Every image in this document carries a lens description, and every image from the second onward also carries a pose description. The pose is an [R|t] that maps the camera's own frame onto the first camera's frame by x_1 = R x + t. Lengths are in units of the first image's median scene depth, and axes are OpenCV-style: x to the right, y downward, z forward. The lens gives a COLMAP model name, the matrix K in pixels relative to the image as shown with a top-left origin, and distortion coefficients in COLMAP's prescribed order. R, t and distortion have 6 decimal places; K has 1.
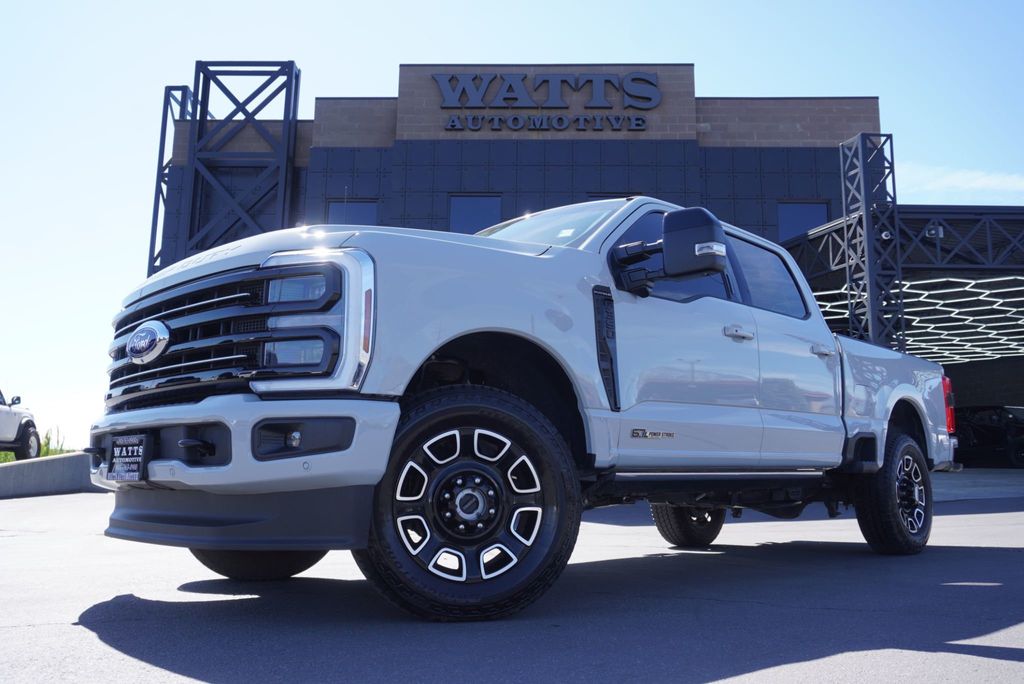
lens RADIAL K [[817.5, 0, 490.2], [0, 817.5, 340.8], [0, 0, 1]] dist [0.006793, 0.003237]
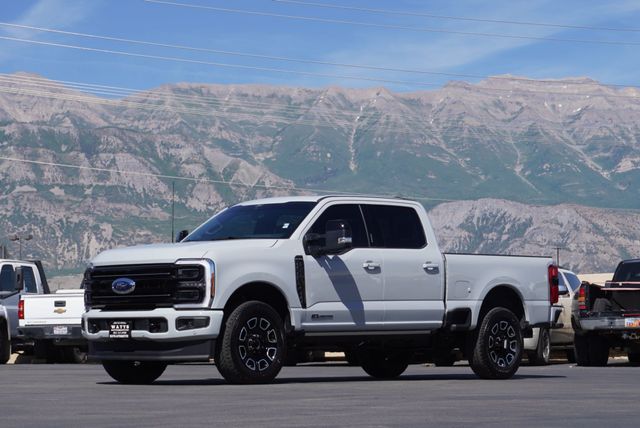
lens RADIAL K [[1771.3, 0, 320.0], [0, 1771.3, 214.0], [0, 0, 1]] dist [0.103663, 0.551262]
pose [[0.998956, -0.007255, 0.045098, -0.042287], [0.002900, 0.995388, 0.095882, -0.824686], [-0.045586, -0.095651, 0.994371, -4.995816]]
